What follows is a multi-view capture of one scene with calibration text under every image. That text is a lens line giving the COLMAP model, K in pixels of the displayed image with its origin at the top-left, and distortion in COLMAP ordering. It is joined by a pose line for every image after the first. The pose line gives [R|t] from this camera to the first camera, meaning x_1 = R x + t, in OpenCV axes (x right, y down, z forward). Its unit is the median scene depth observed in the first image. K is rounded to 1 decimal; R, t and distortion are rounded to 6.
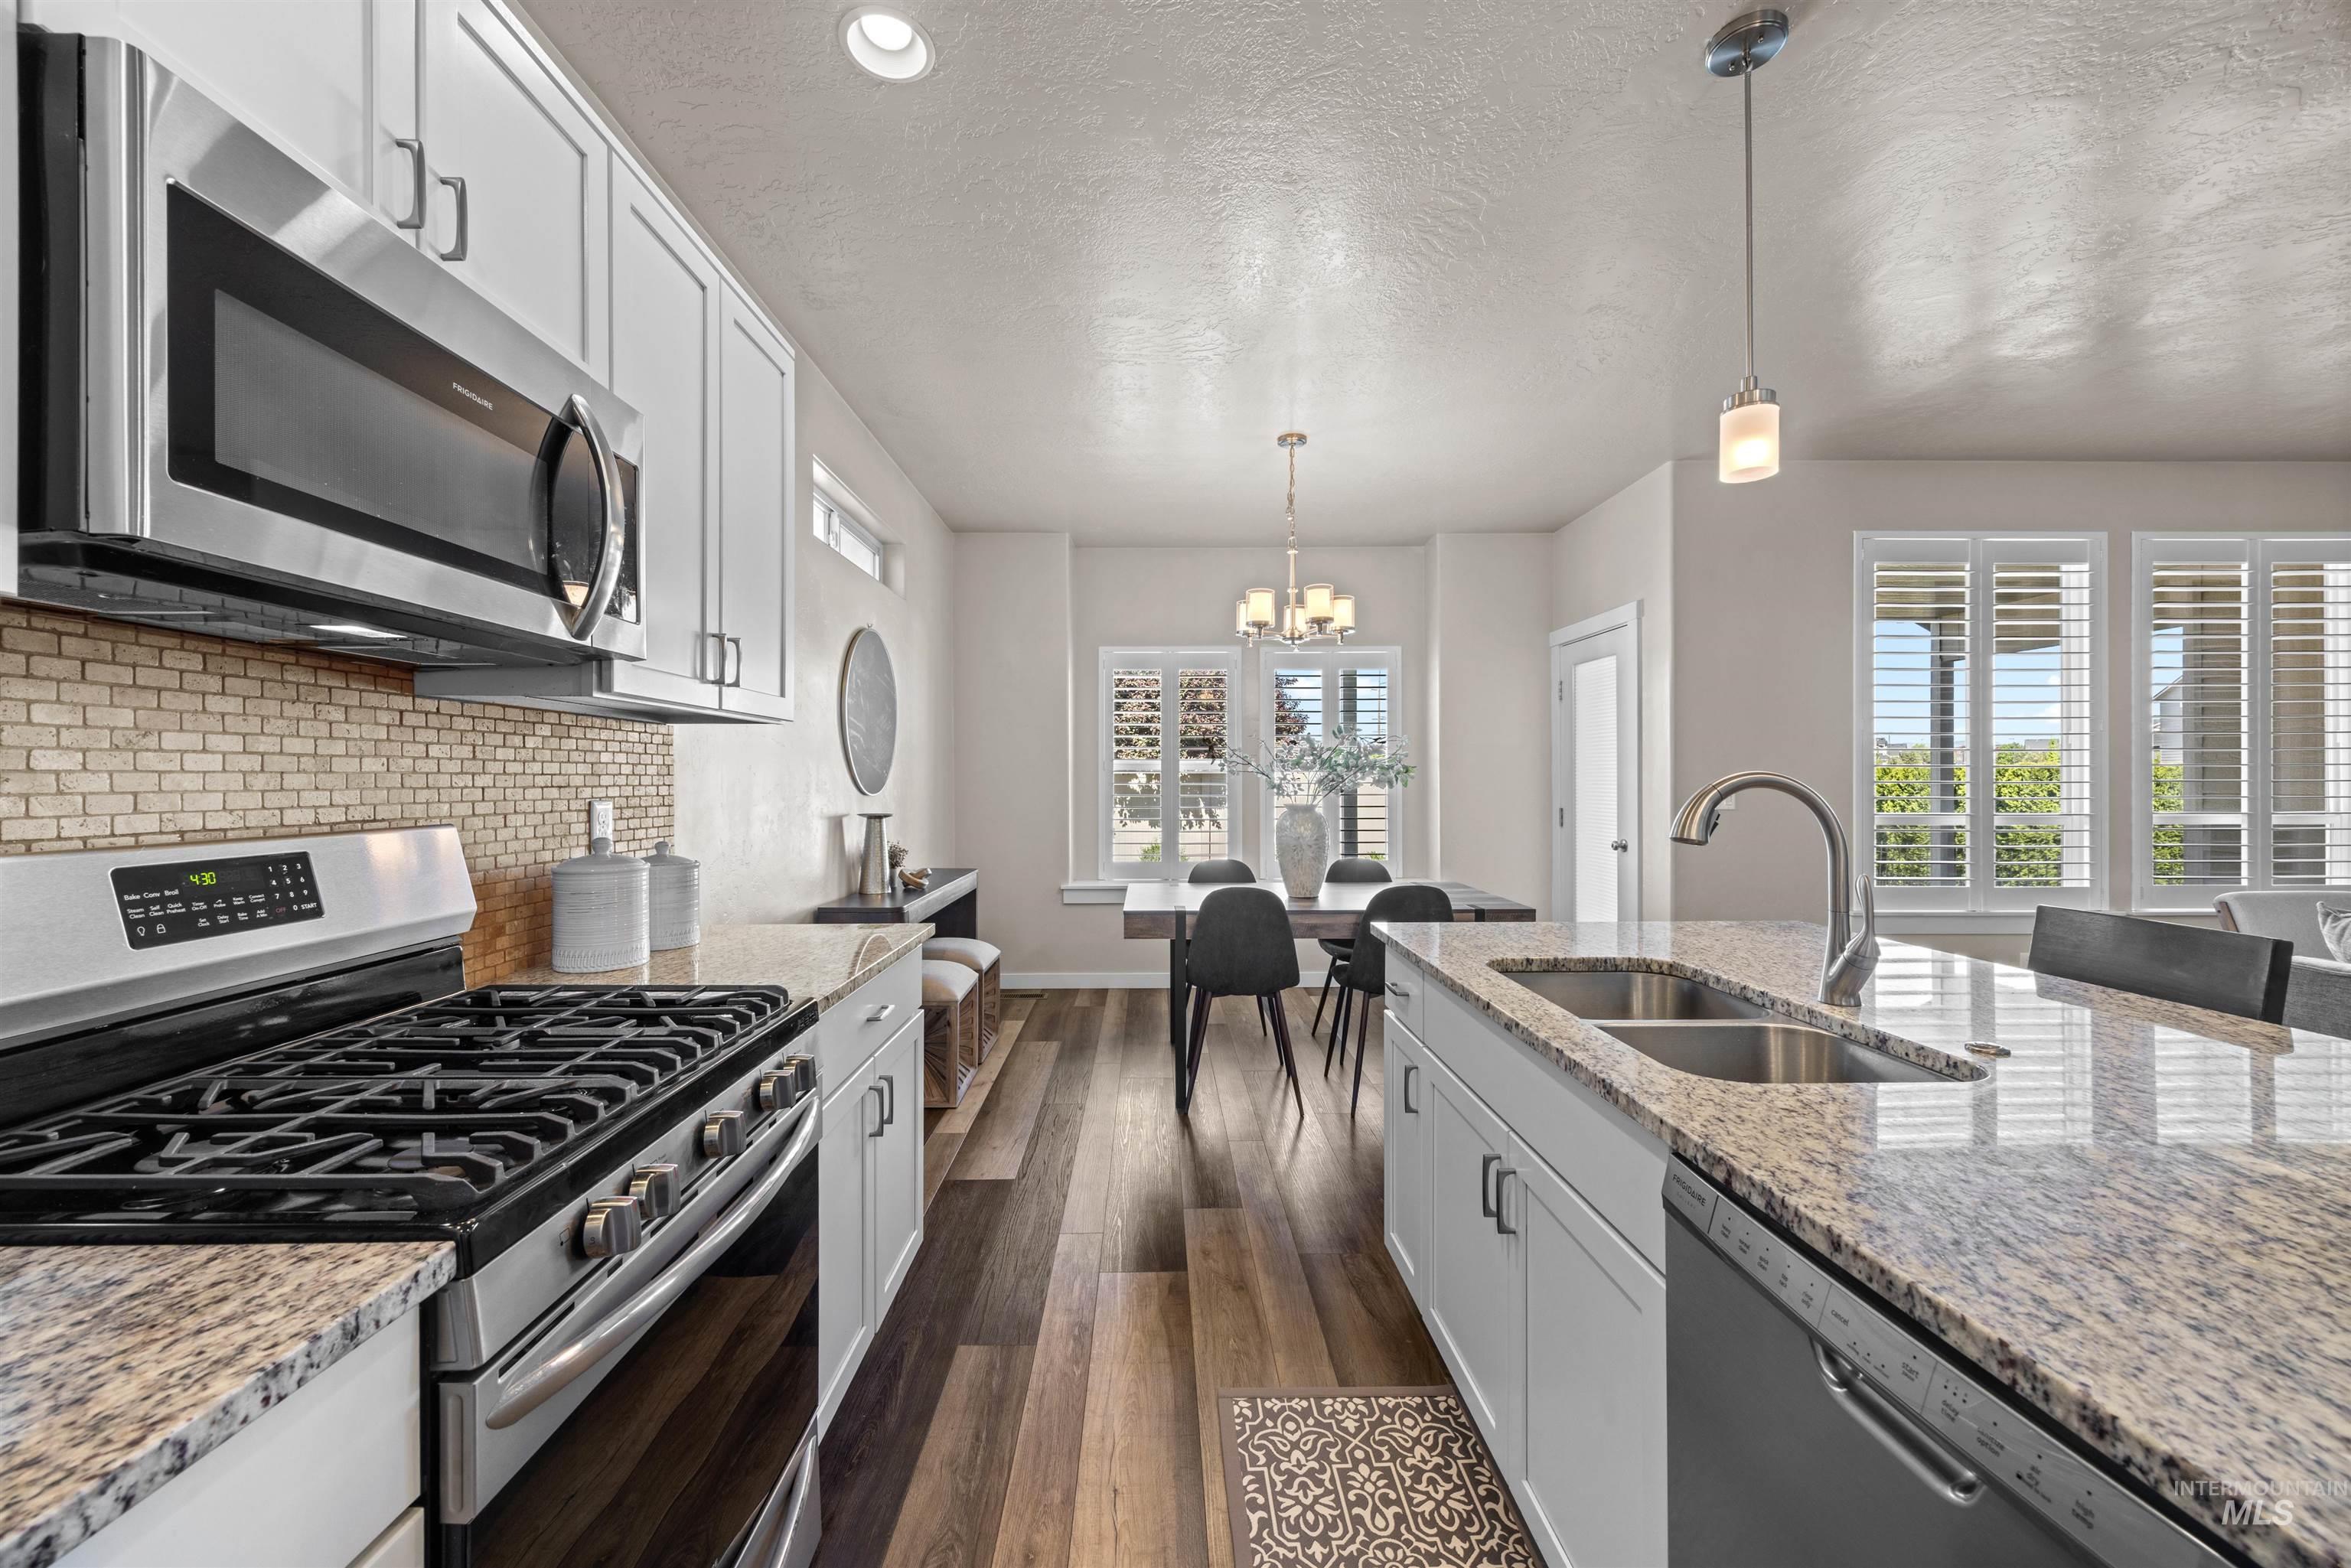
lens RADIAL K [[897.7, 0, 1162.1], [0, 897.7, 782.9], [0, 0, 1]] dist [-0.000215, 0.000553]
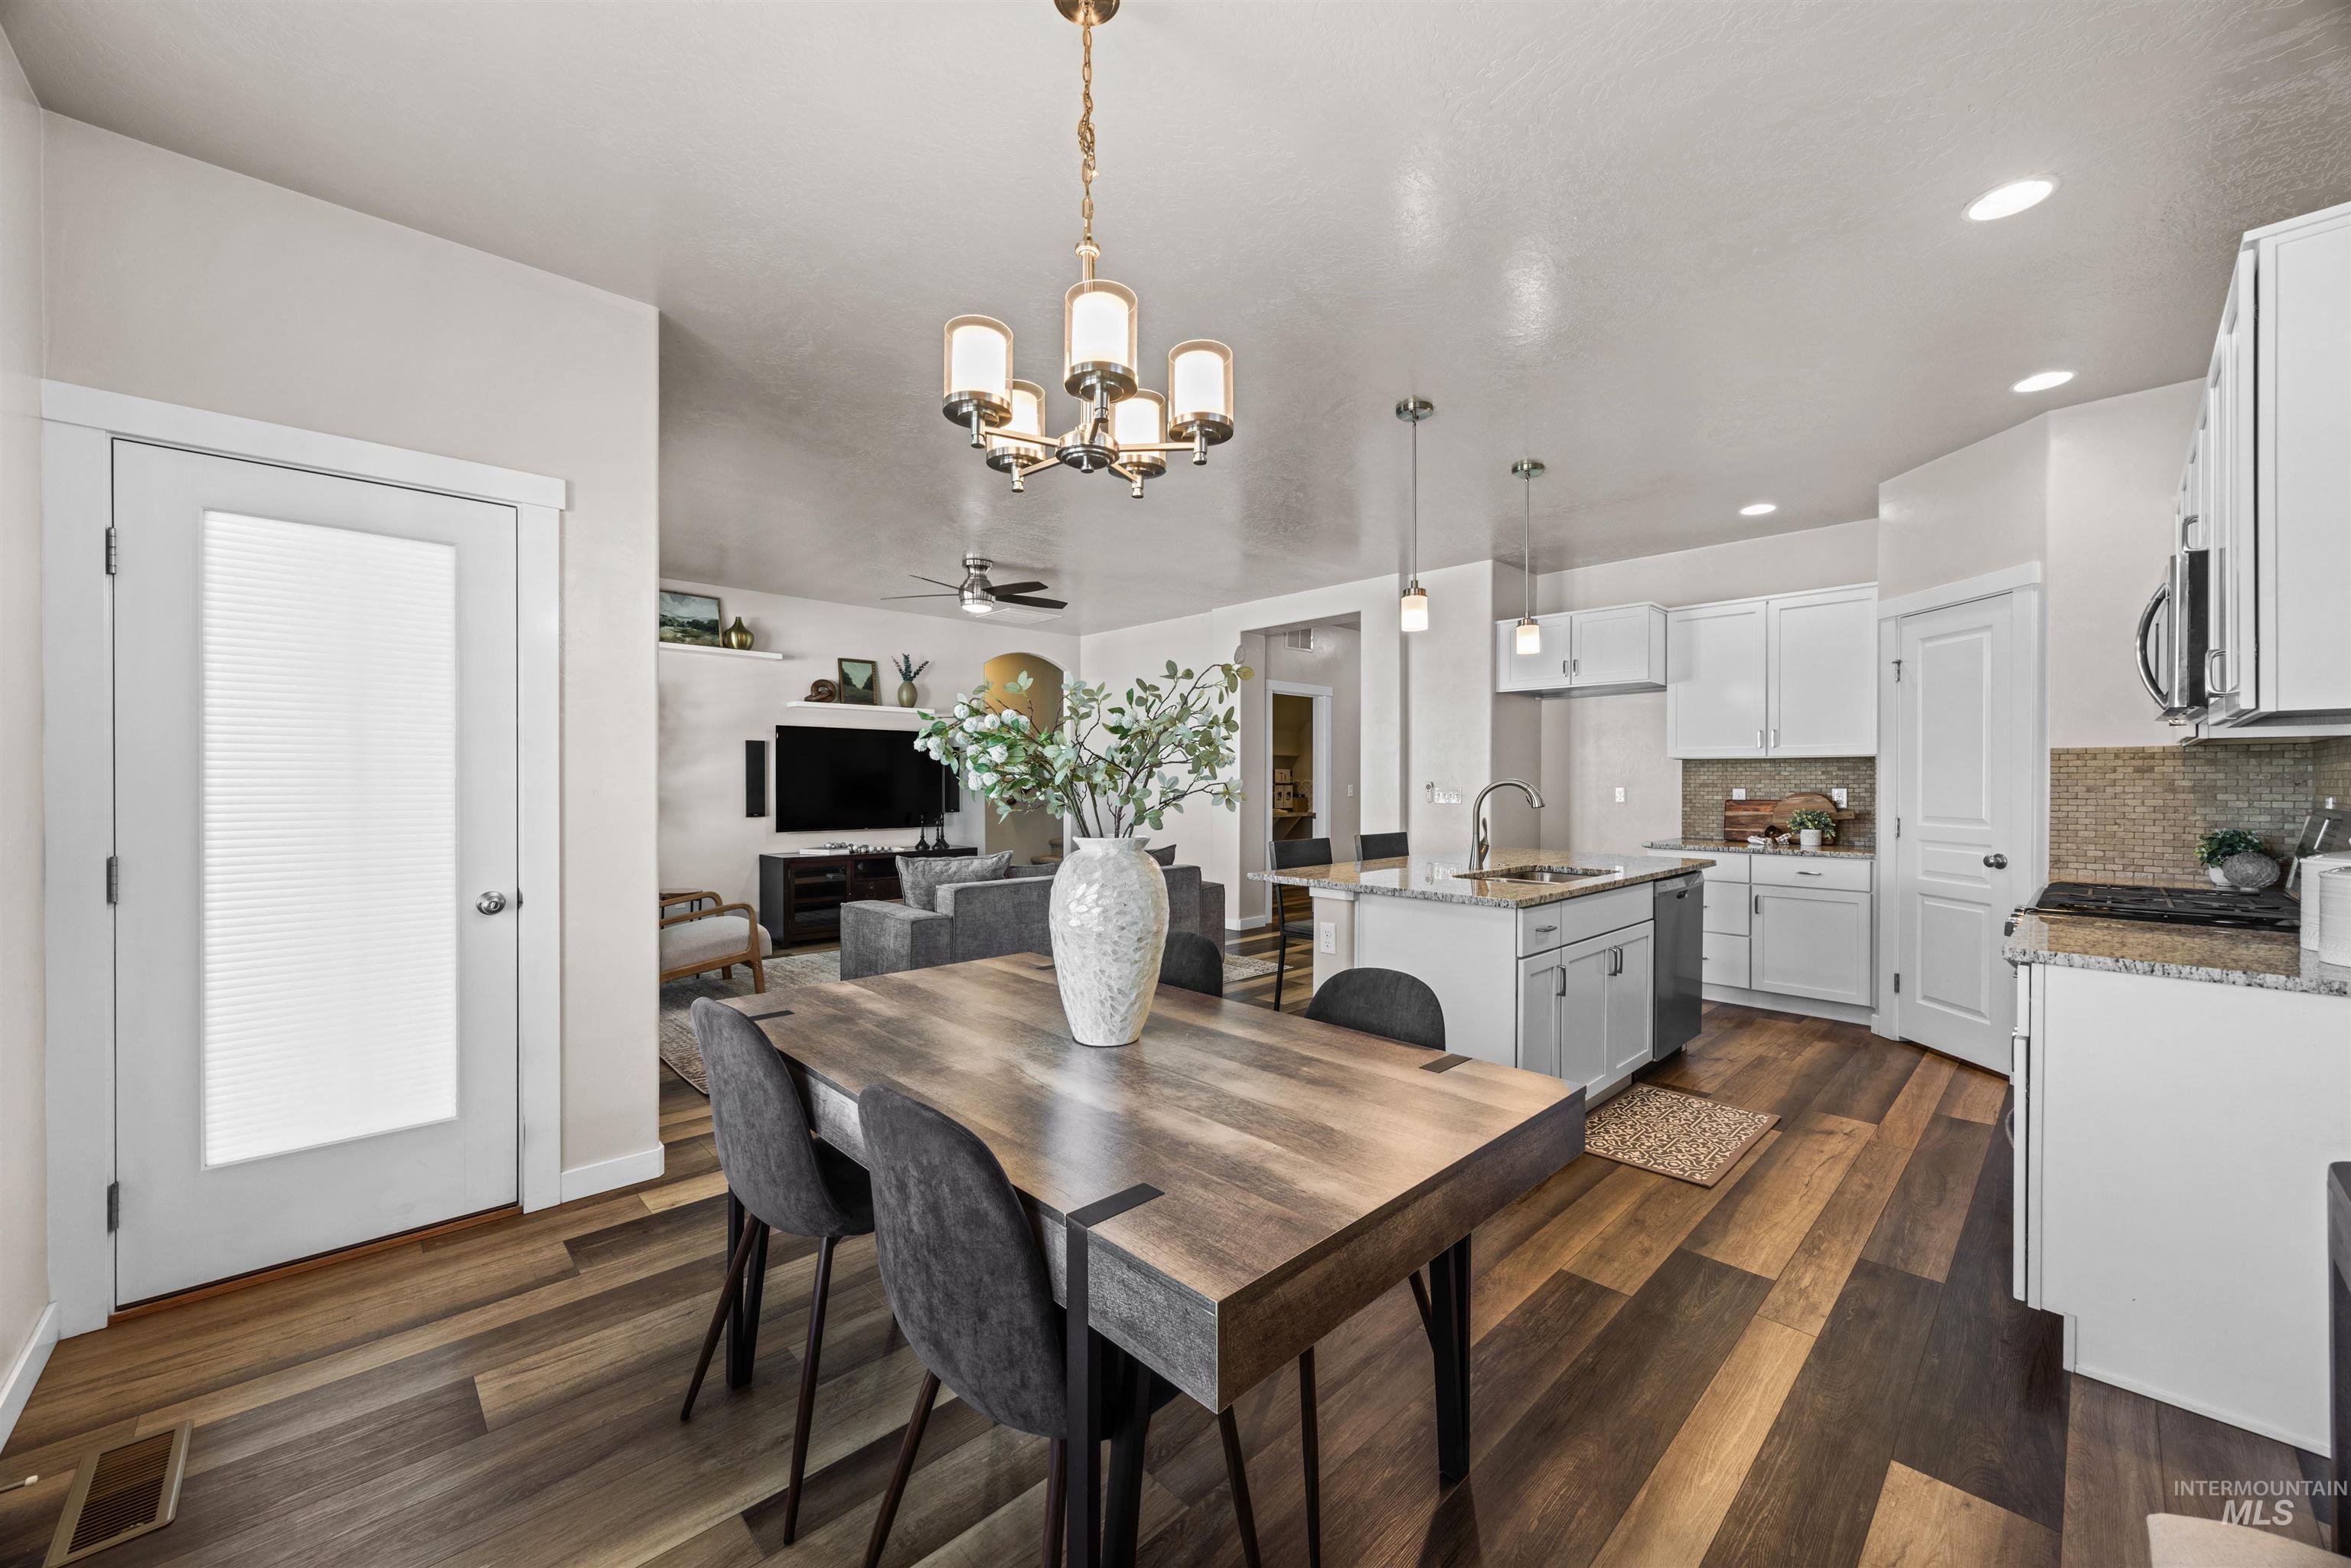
lens RADIAL K [[897.7, 0, 1162.5], [0, 897.7, 783.8], [0, 0, 1]] dist [-0.000215, 0.000553]
pose [[-0.679037, -0.000593, 0.734104, -0.666604], [0.002053, 0.999994, 0.002706, -0.010124], [-0.734101, 0.003345, -0.679032, 4.288126]]
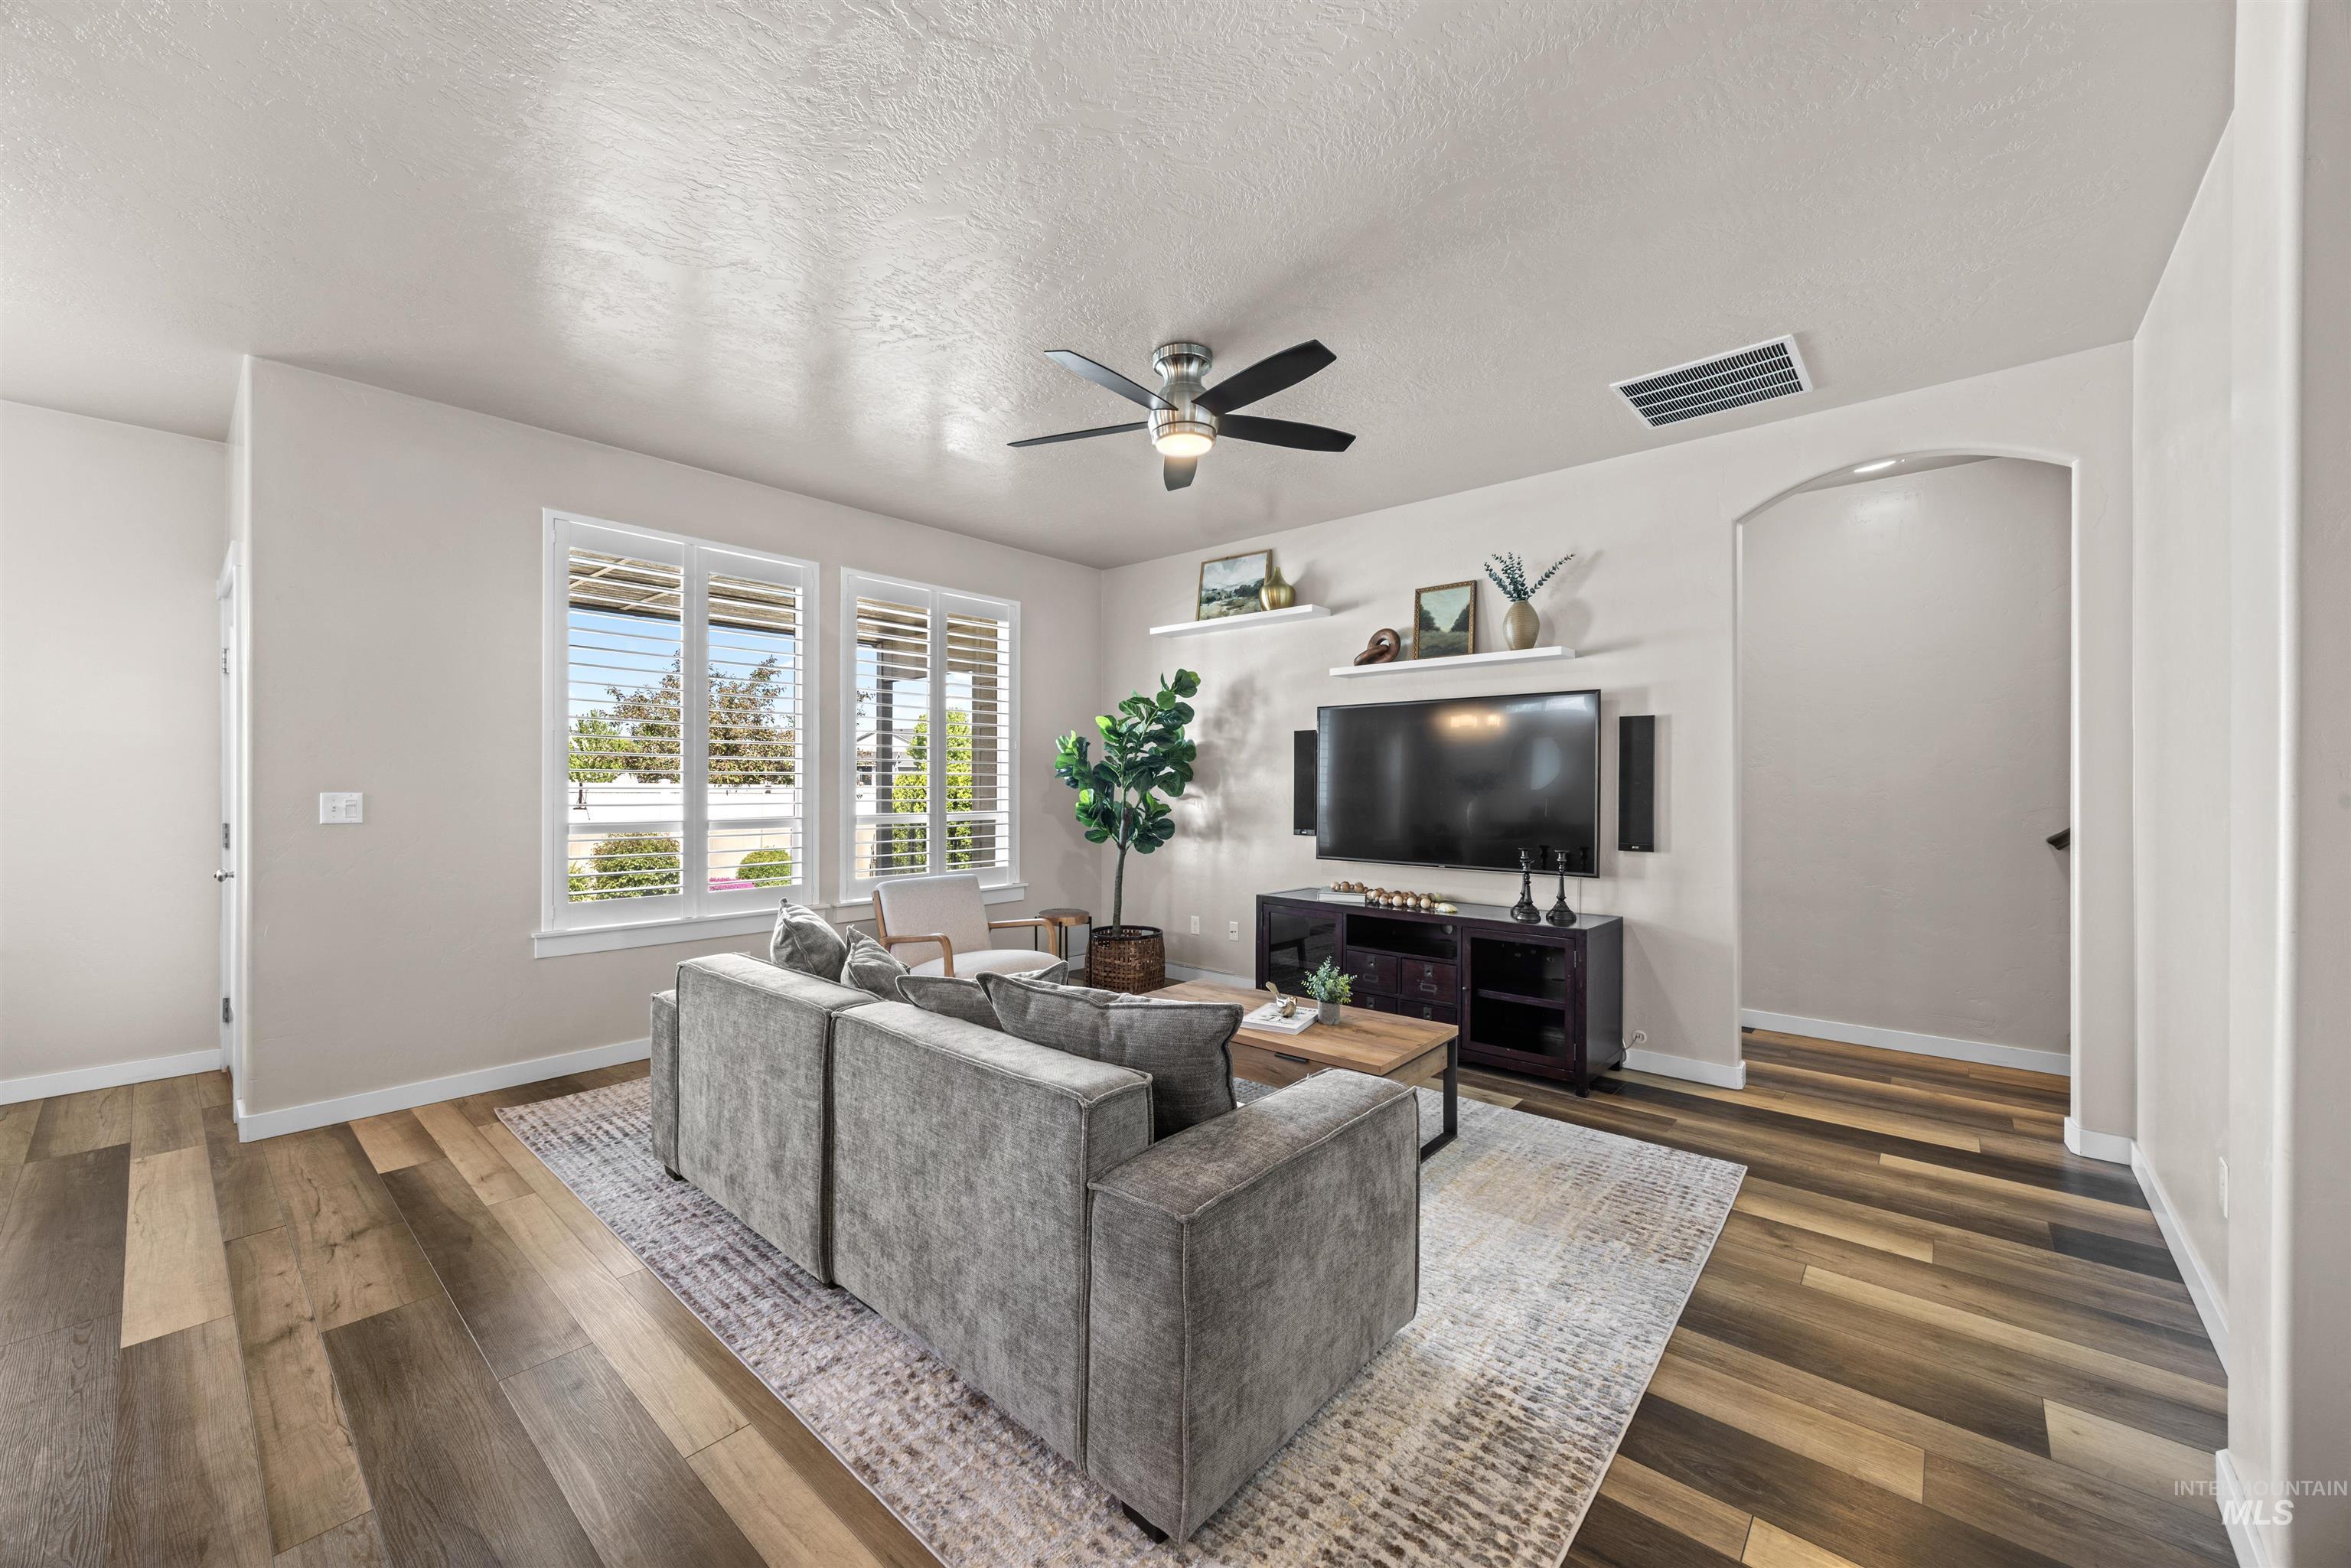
lens RADIAL K [[897.7, 0, 1118.7], [0, 897.7, 780.3], [0, 0, 1]] dist [-0.000215, 0.000553]
pose [[0.668229, 0.006812, 0.743925, 1.748097], [-0.001484, 0.999968, -0.007824, -0.012218], [-0.743955, 0.004124, 0.668218, -0.029151]]
